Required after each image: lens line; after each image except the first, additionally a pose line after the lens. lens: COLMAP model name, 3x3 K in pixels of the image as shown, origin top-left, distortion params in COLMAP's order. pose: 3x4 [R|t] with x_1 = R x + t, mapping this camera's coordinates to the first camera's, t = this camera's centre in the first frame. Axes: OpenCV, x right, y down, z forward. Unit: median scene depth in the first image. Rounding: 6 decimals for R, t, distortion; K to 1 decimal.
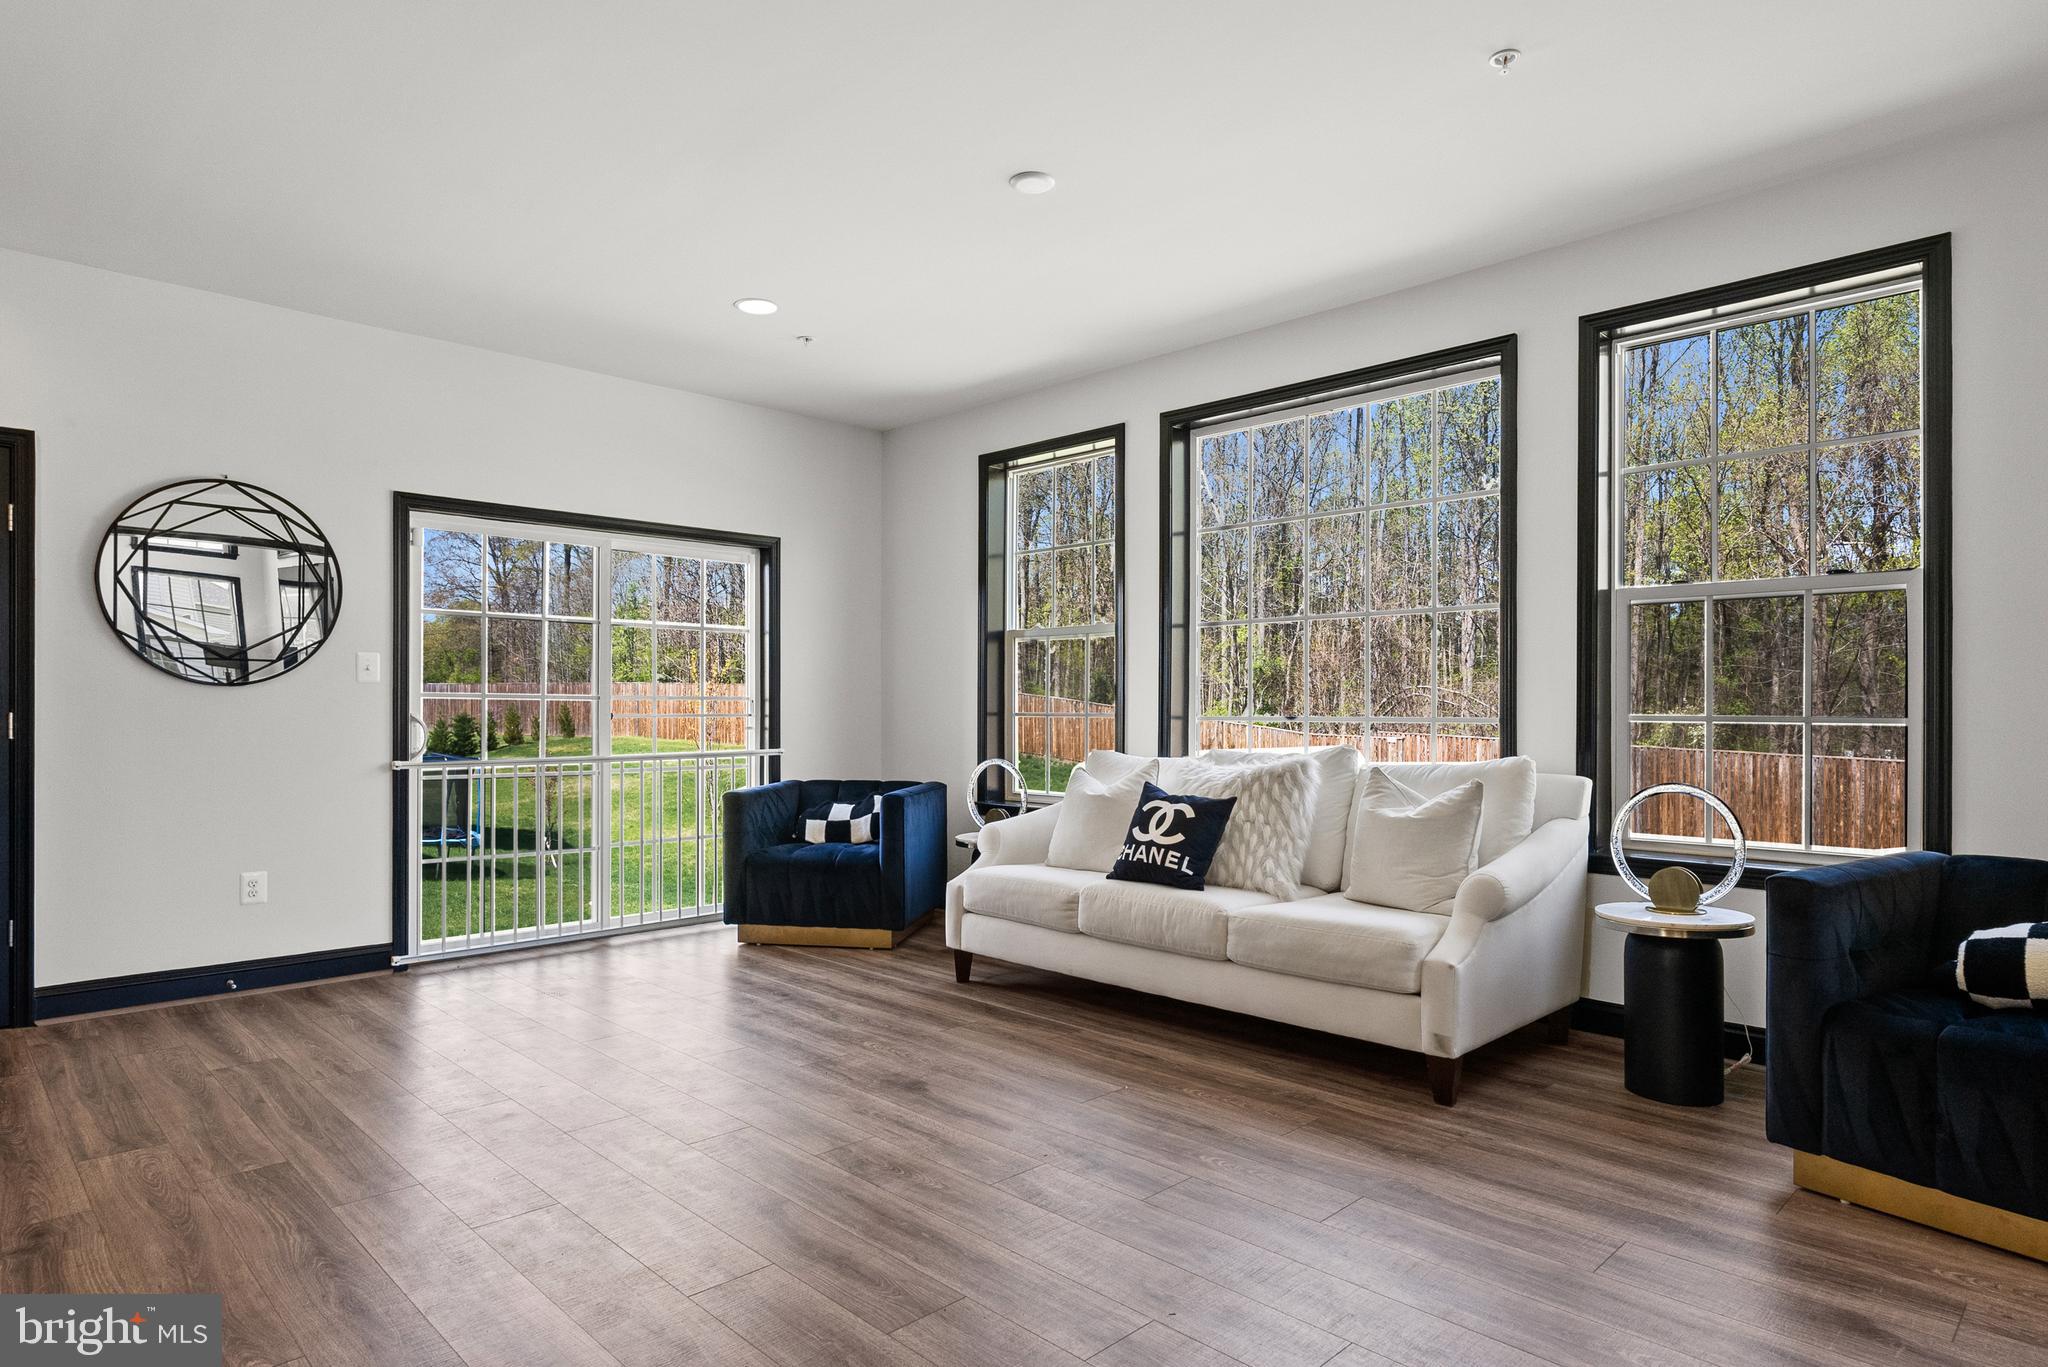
lens RADIAL K [[1148.3, 0, 1026.0], [0, 1148.3, 696.3], [0, 0, 1]] dist [-0.002896, 0.000018]
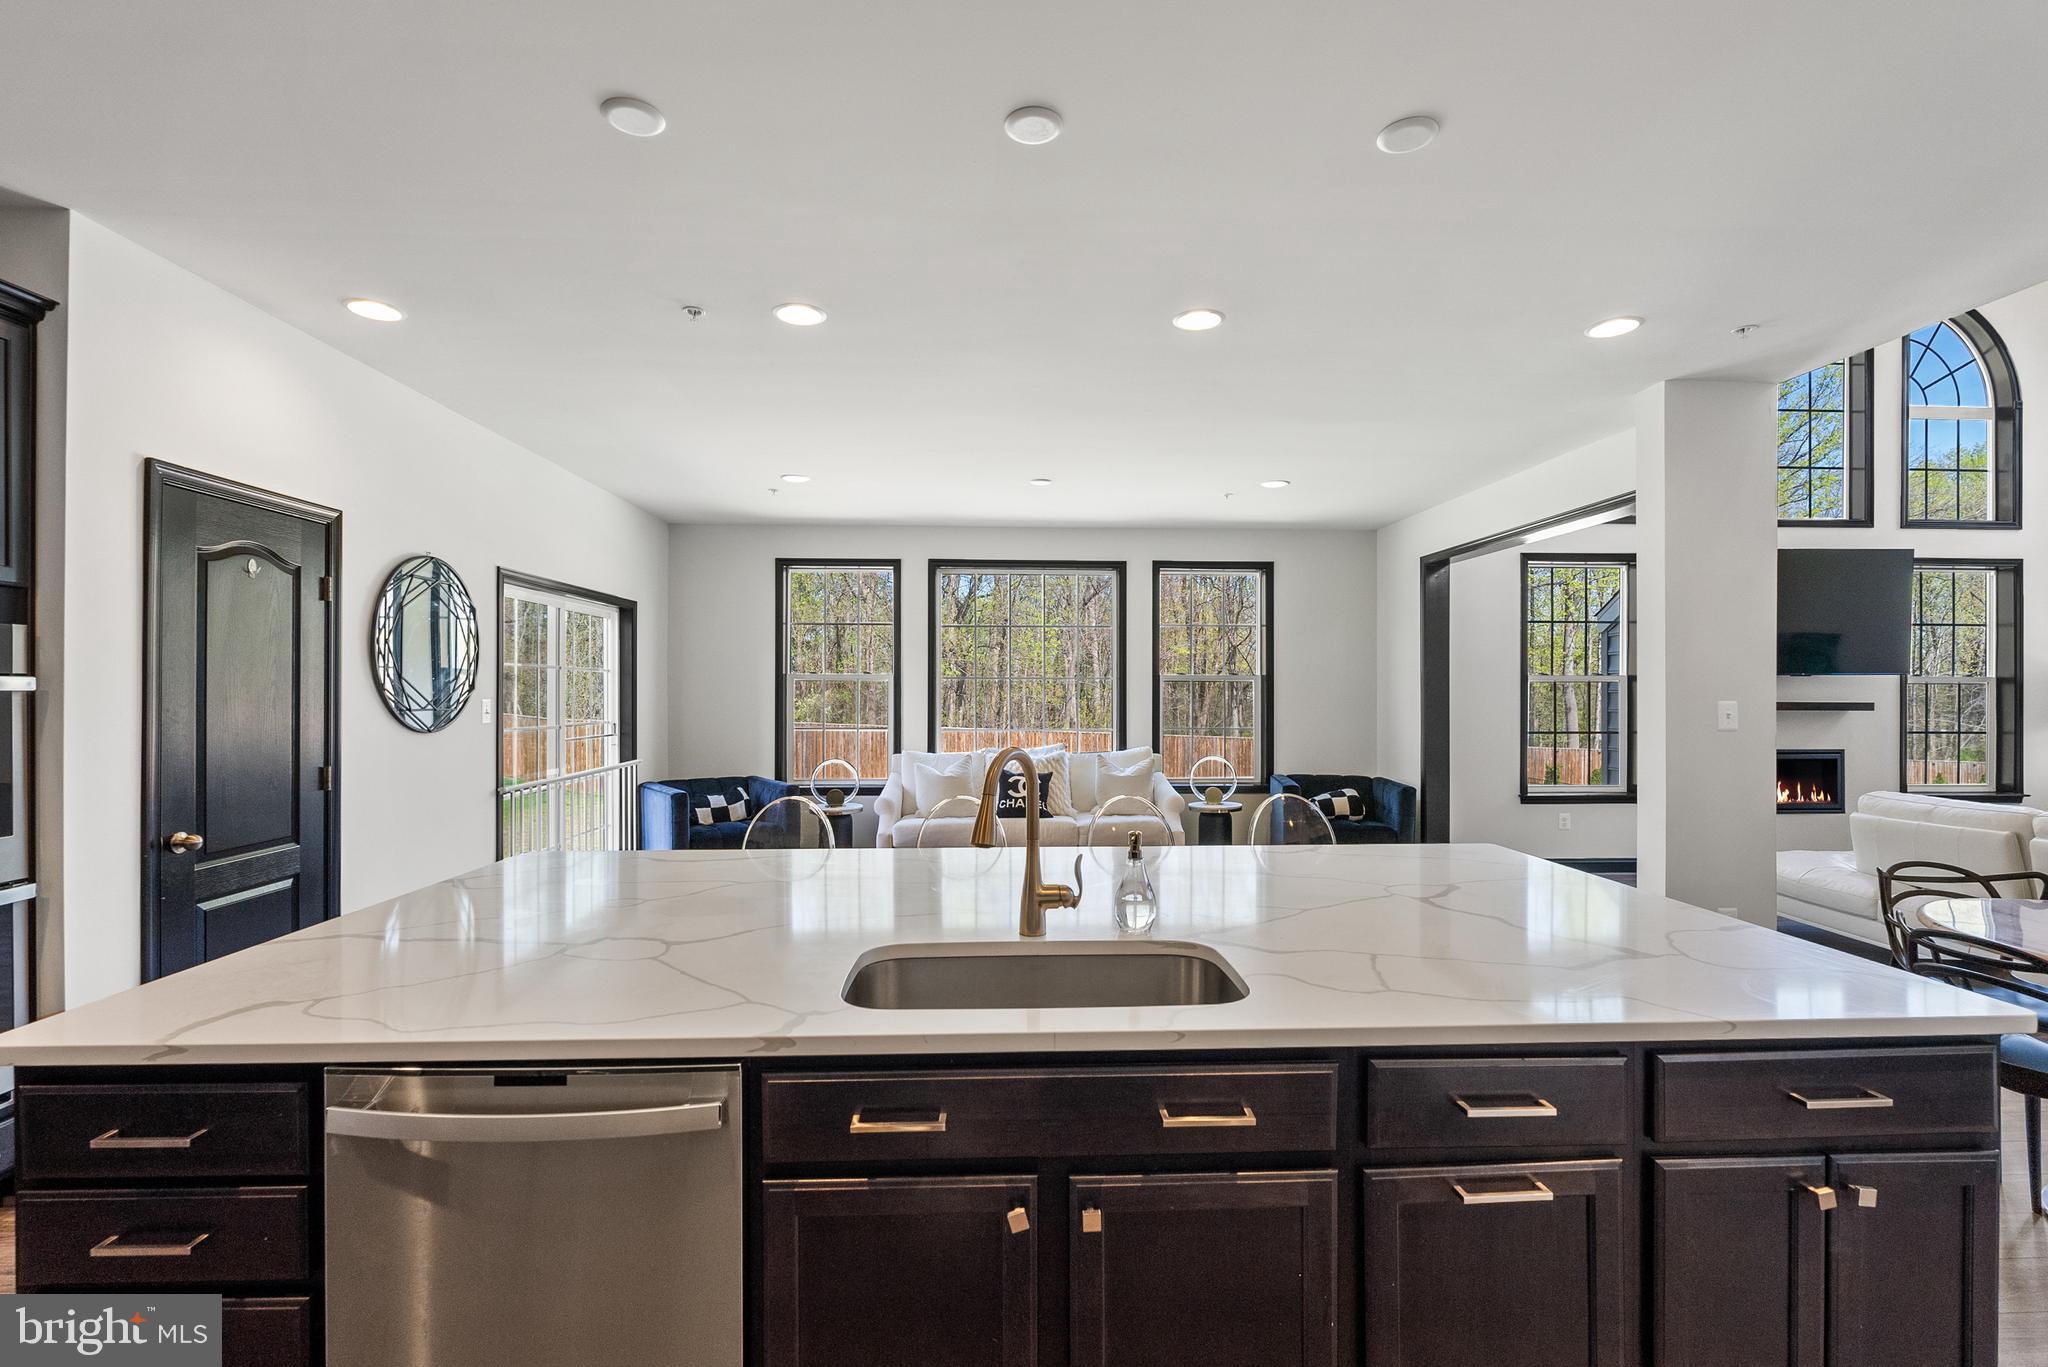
lens RADIAL K [[921.8, 0, 1015.0], [0, 921.8, 688.4], [0, 0, 1]] dist [-0.006119, -0.000278]
pose [[0.677613, 0.003741, 0.735409, -1.058550], [-0.008964, 0.999955, 0.003173, -0.066415], [-0.735364, -0.008742, 0.677616, -0.080219]]
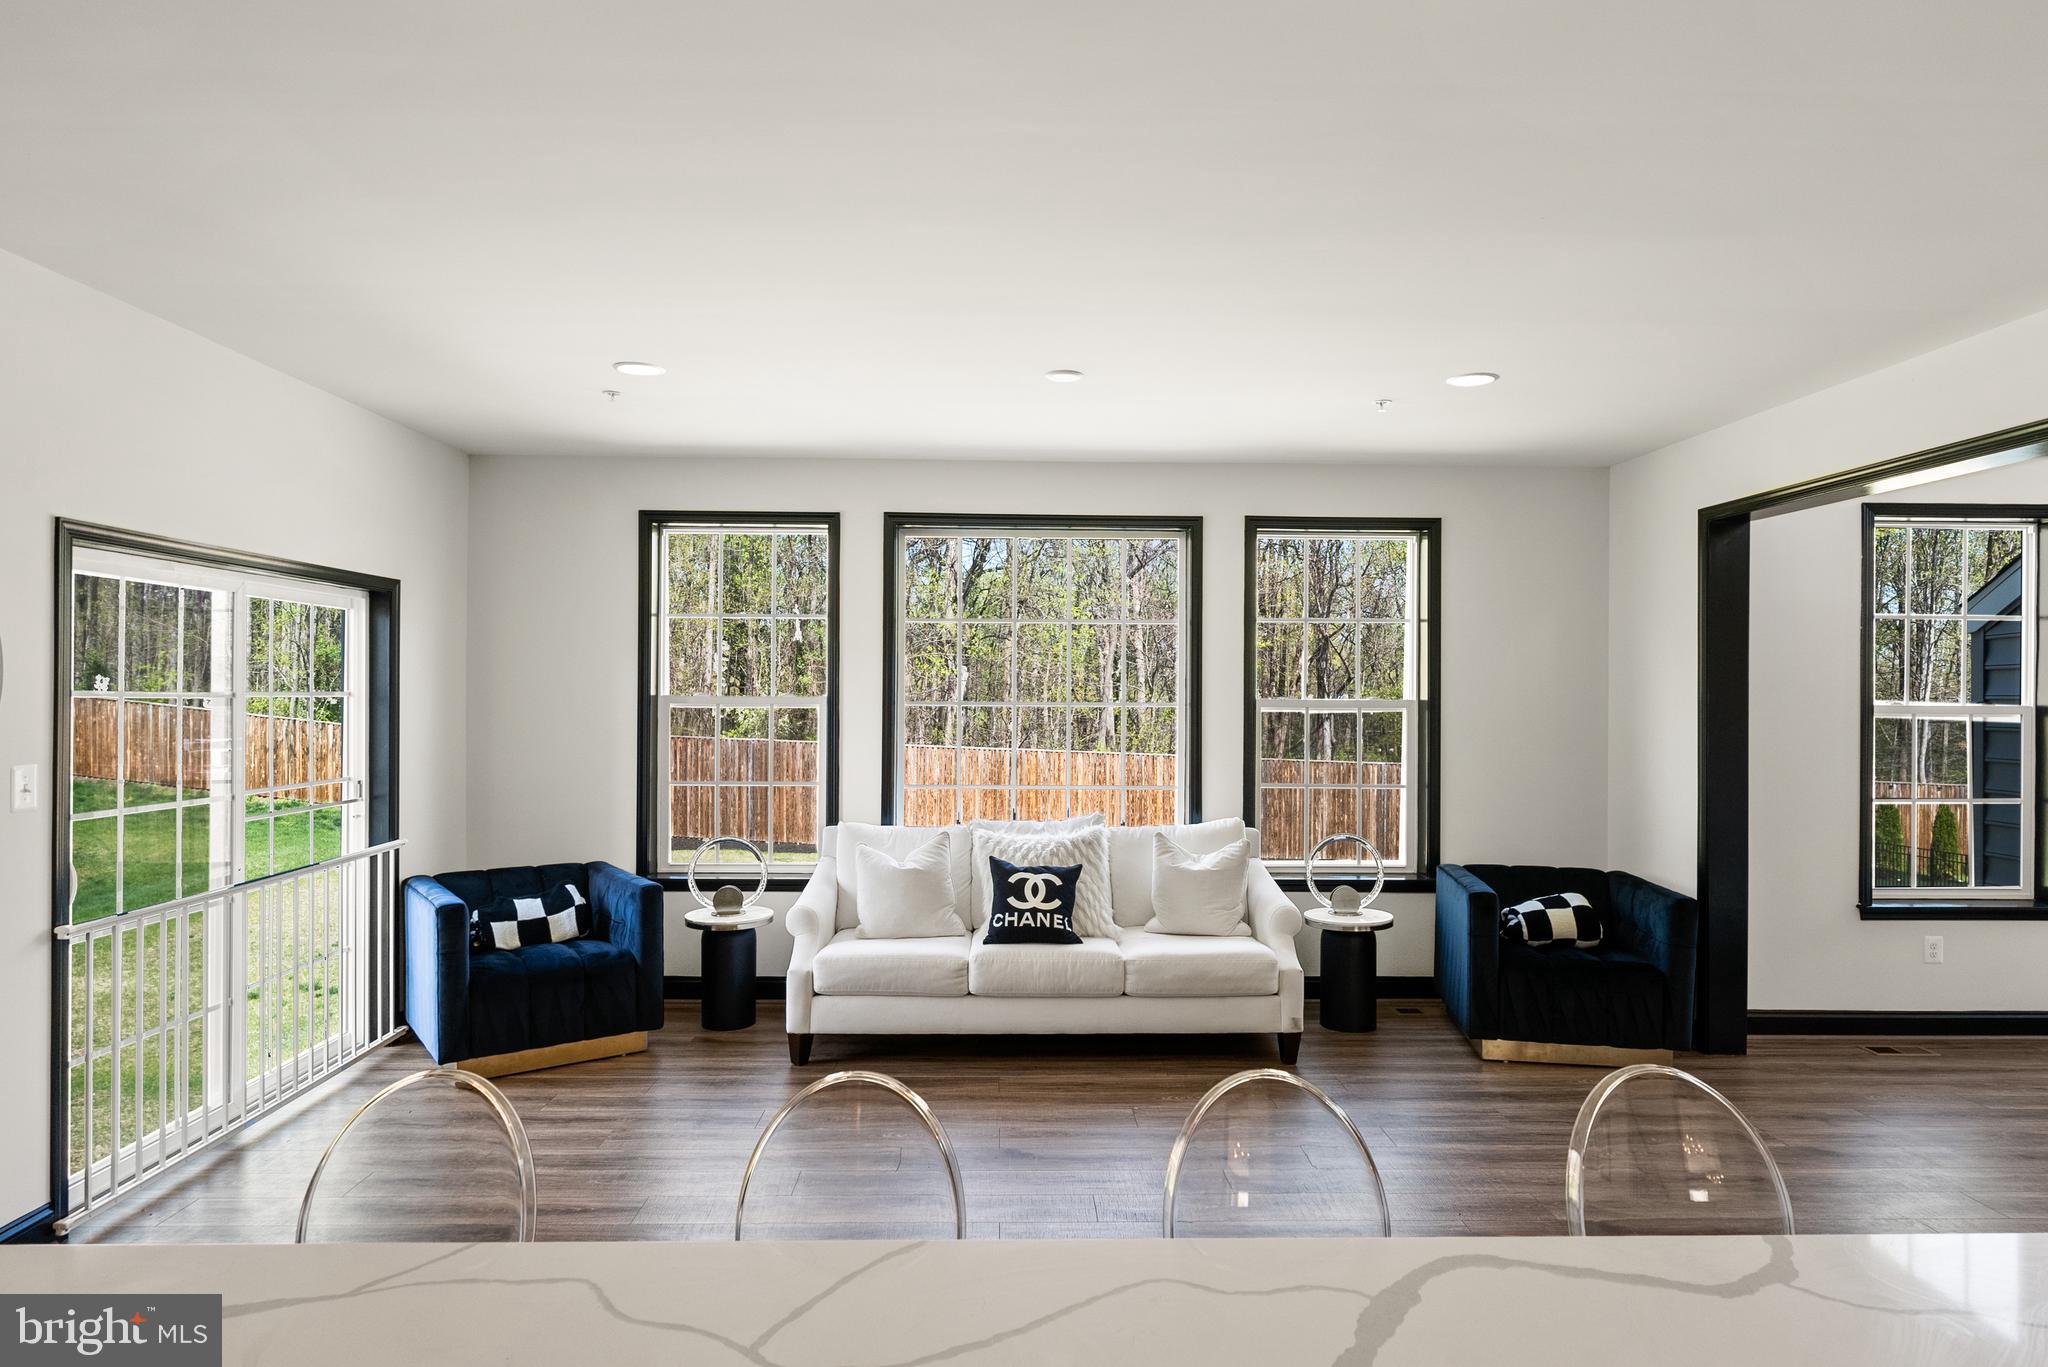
lens RADIAL K [[1176.8, 0, 1013.7], [0, 1176.8, 689.5], [0, 0, 1]] dist [0.003243, -0.000458]
pose [[0.690727, 0.005281, 0.723097, -0.776264], [-0.013513, 0.999893, 0.005606, -0.106690], [-0.722990, -0.013644, 0.690724, 0.159647]]
